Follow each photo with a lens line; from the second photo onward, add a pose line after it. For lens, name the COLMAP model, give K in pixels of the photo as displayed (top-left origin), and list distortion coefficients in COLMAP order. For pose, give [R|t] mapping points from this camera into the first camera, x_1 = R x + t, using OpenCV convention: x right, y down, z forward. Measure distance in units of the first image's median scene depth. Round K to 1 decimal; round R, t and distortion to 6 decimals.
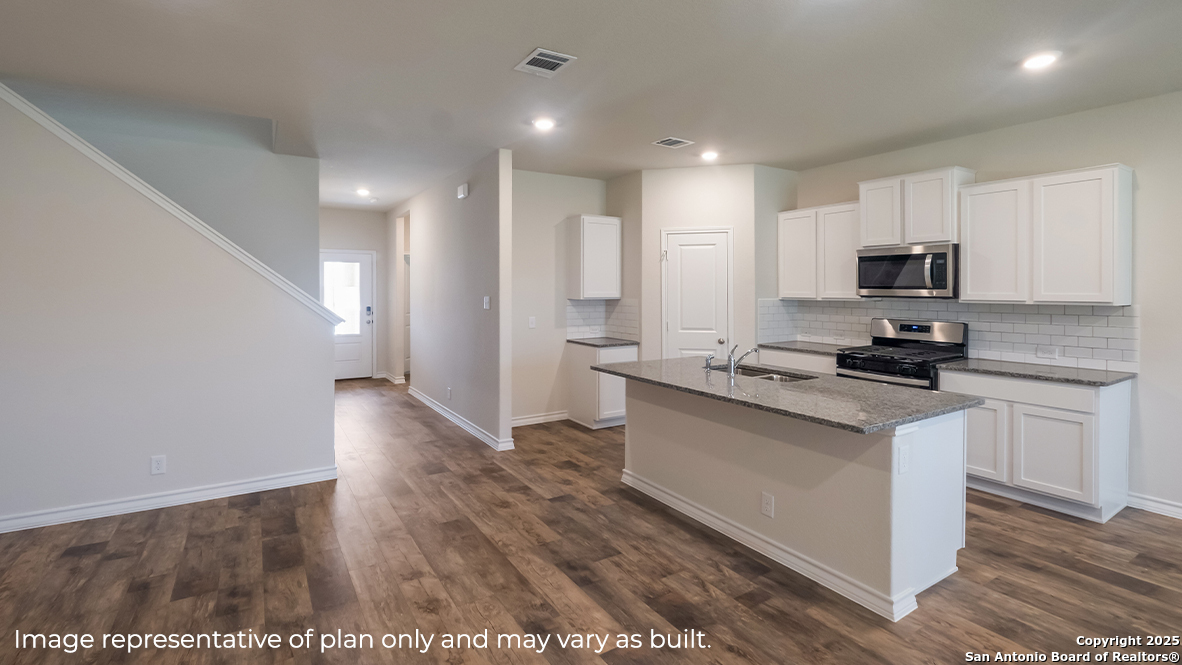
lens RADIAL K [[534.4, 0, 585.1], [0, 534.4, 327.8], [0, 0, 1]] dist [-0.001778, 0.001302]
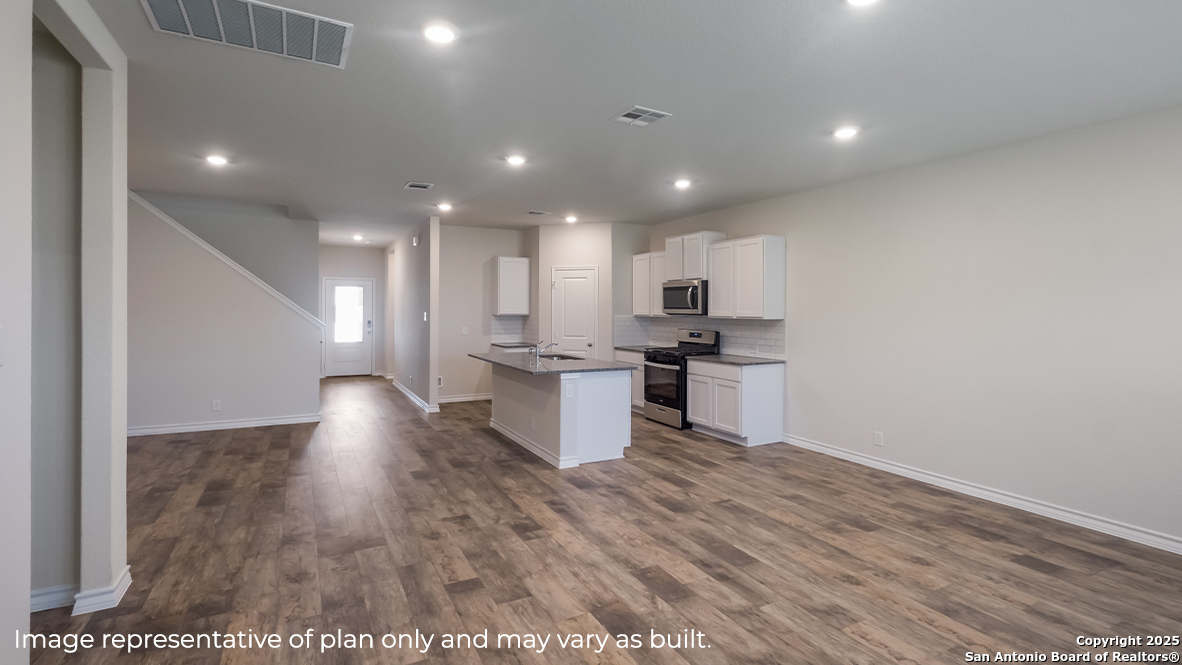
lens RADIAL K [[534.4, 0, 581.4], [0, 534.4, 333.5], [0, 0, 1]] dist [-0.001778, 0.001302]
pose [[0.997429, 0.013022, -0.070473, 0.389806], [-0.015247, 0.999399, -0.031118, 0.047174], [0.070026, 0.032113, 0.997028, -0.509937]]
